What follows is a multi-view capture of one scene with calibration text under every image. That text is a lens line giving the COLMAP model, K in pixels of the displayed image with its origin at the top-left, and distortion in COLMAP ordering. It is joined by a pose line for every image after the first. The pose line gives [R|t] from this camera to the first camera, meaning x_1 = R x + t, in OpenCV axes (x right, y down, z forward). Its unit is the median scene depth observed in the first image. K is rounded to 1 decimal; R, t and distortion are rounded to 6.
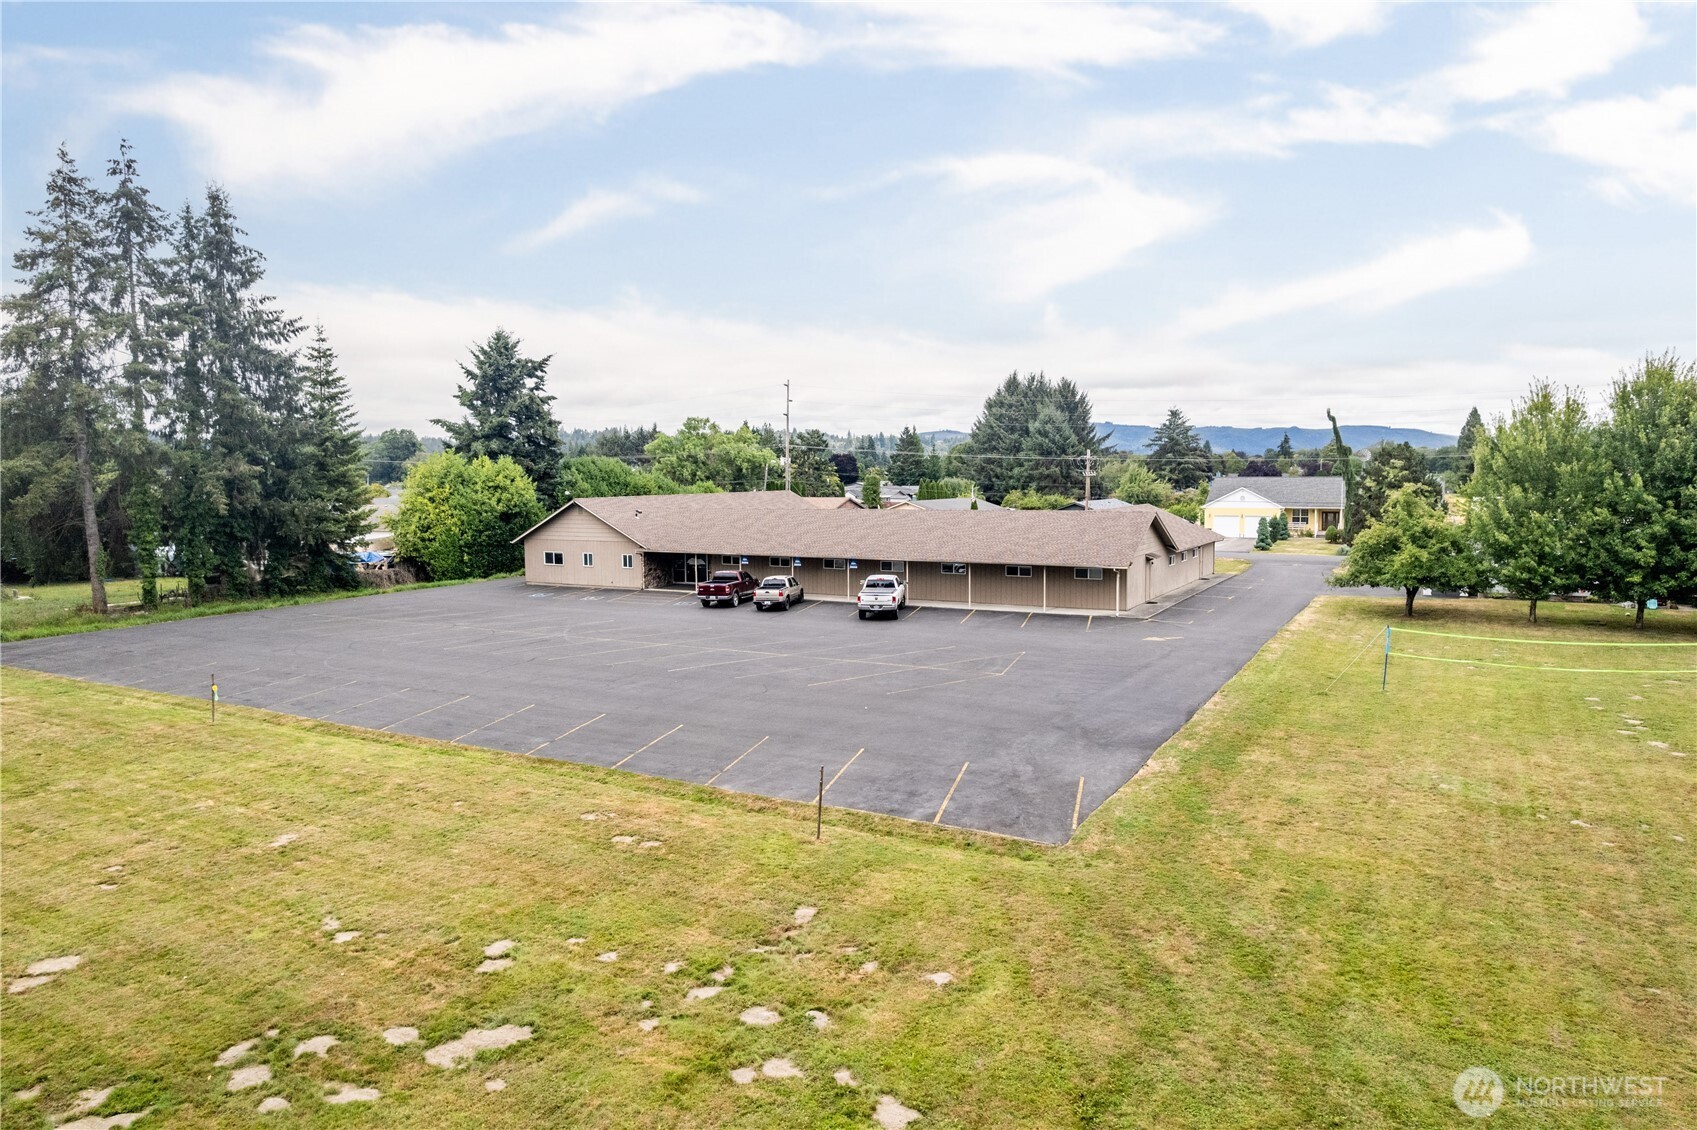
lens RADIAL K [[1138.1, 0, 847.7], [0, 1138.1, 547.4], [0, 0, 1]] dist [-0.085452, 0.001757]
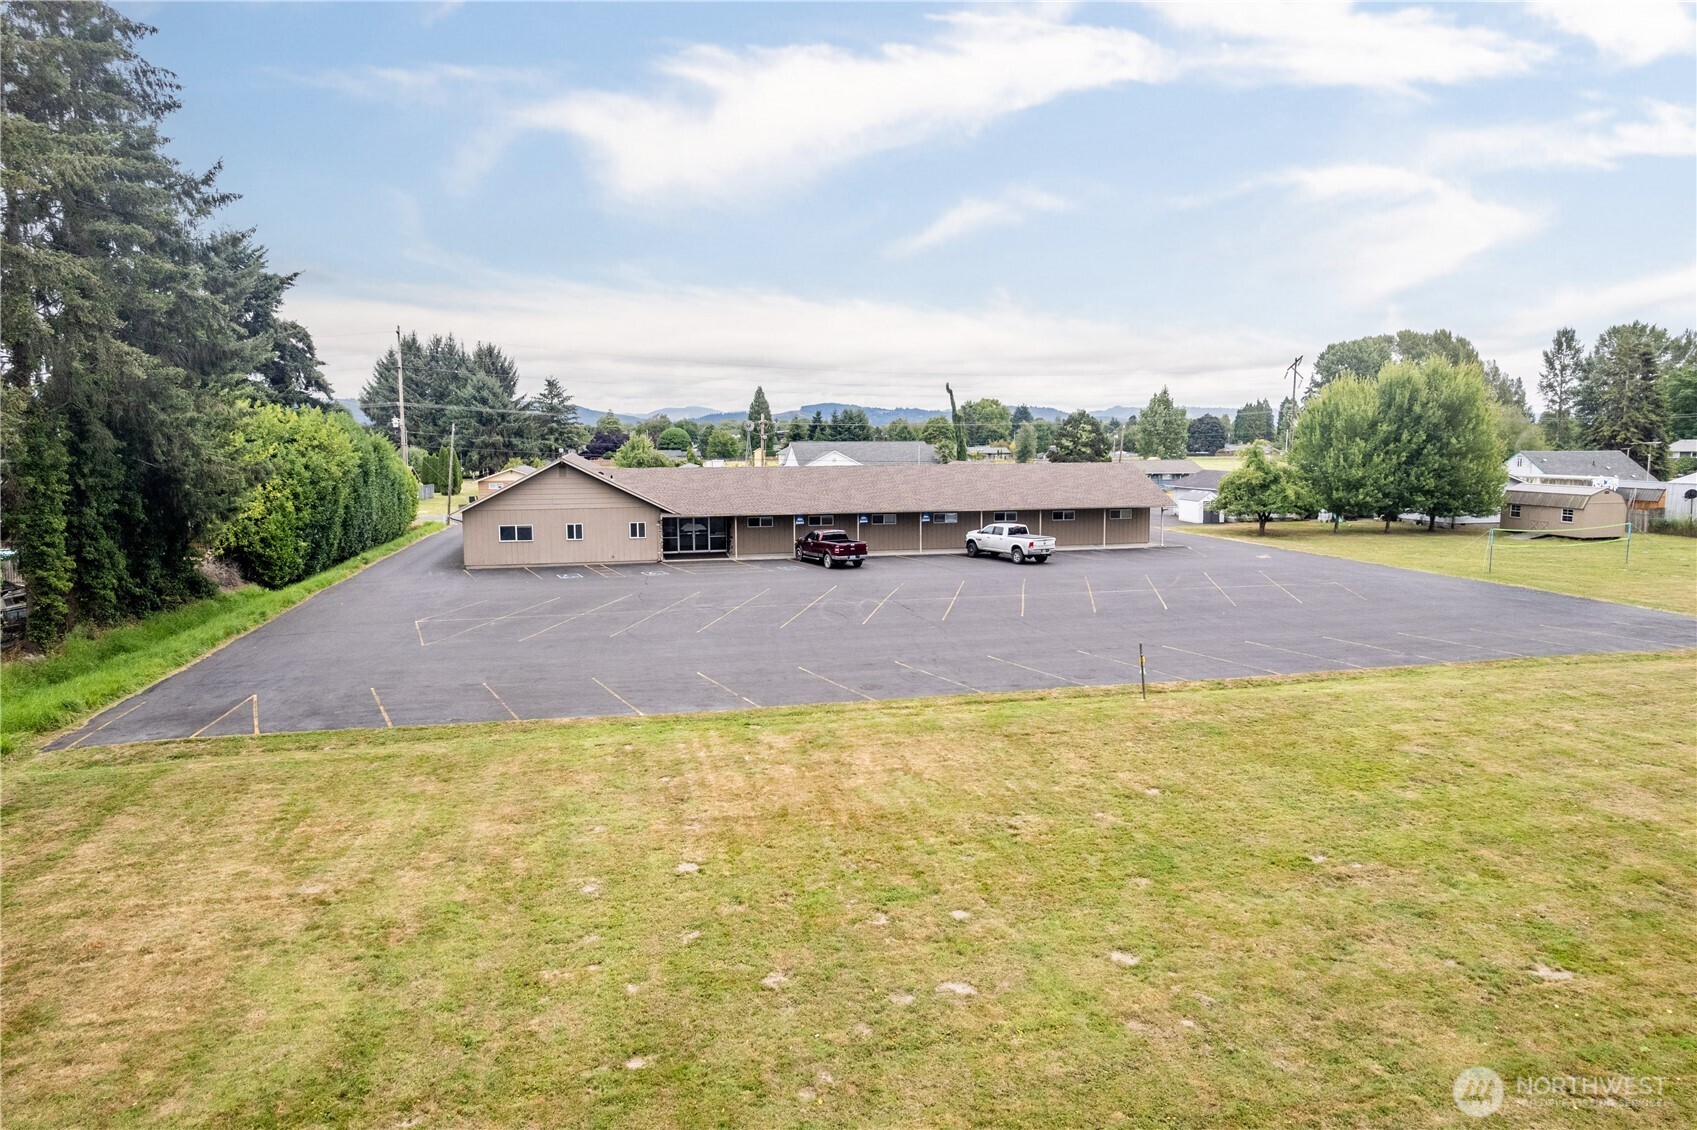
lens RADIAL K [[1078.2, 0, 855.0], [0, 1078.2, 569.6], [0, 0, 1]] dist [-0.089418, 0.083955]
pose [[0.750065, -0.078803, 0.656653, -0.615999], [0.044270, 0.996631, 0.069035, -0.007204], [-0.659881, -0.022711, 0.751027, 0.273236]]
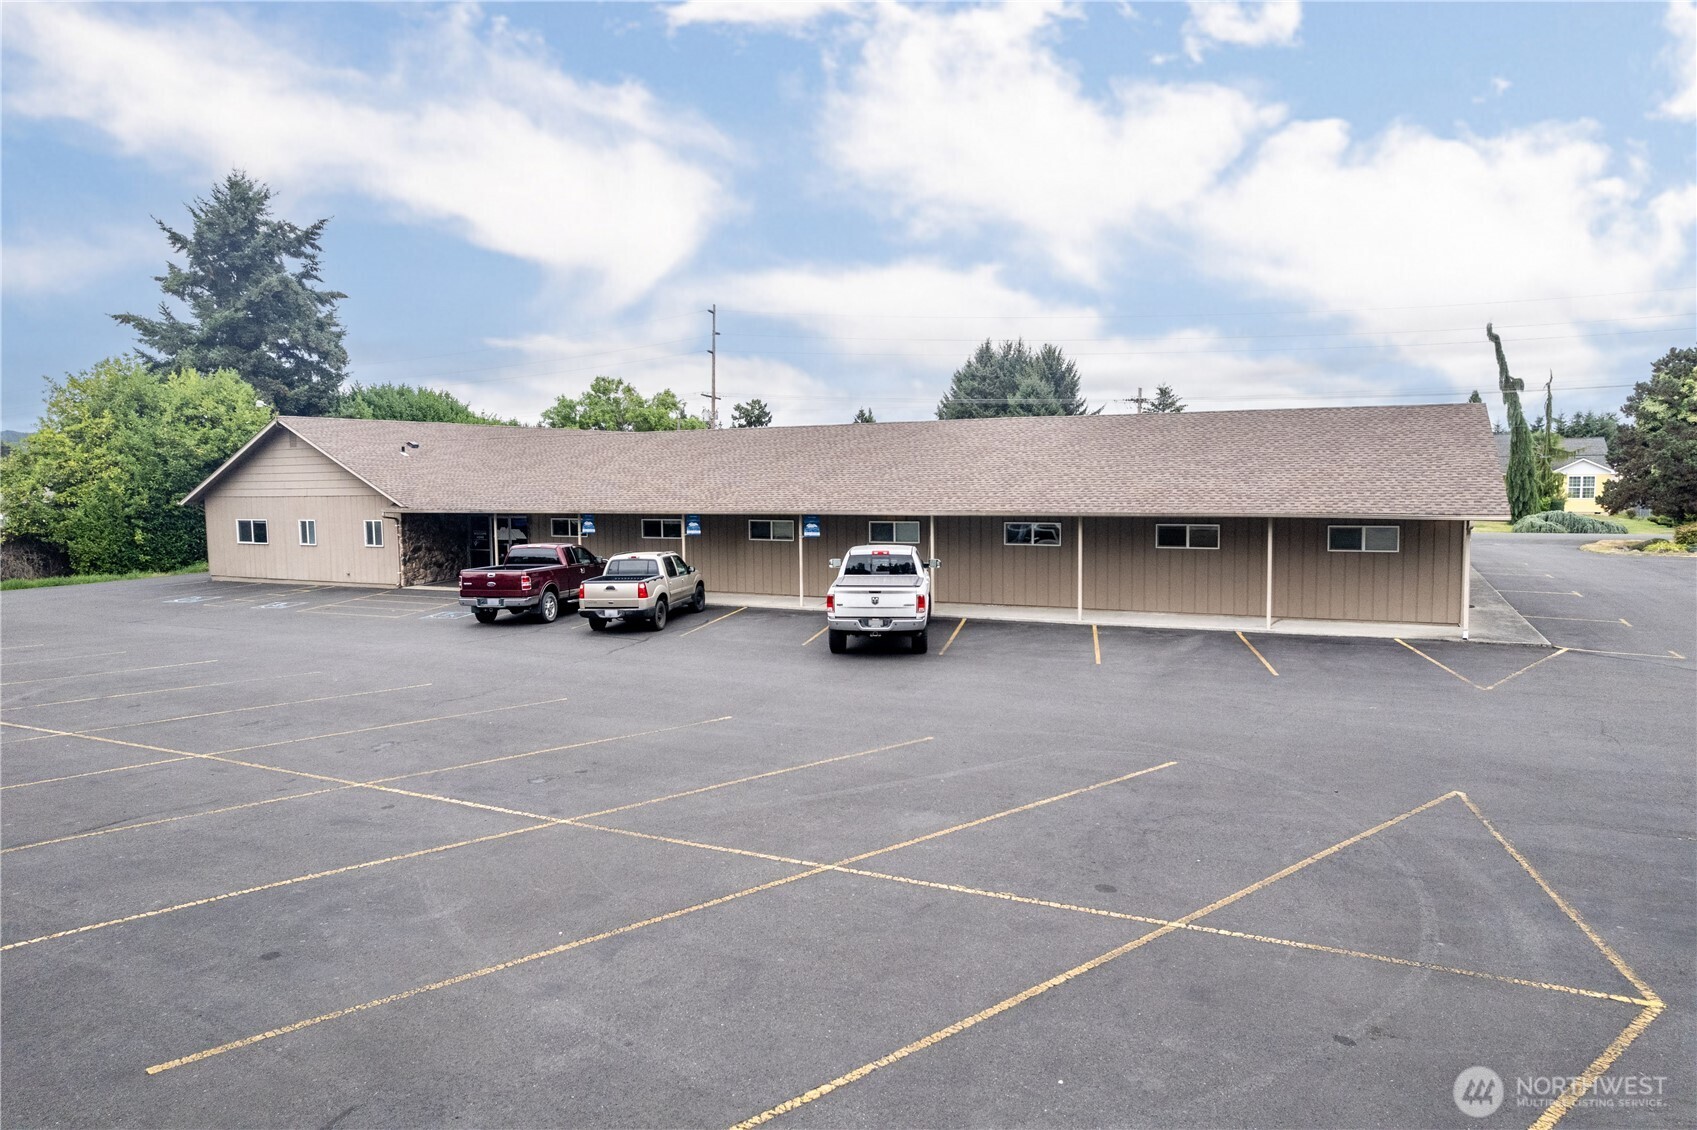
lens RADIAL K [[1138.1, 0, 847.7], [0, 1138.1, 547.4], [0, 0, 1]] dist [-0.085452, 0.001757]
pose [[0.998945, -0.006814, 0.045404, -0.001037], [0.006996, 0.999968, -0.003862, 0.022139], [-0.045377, 0.004176, 0.998961, 0.482837]]
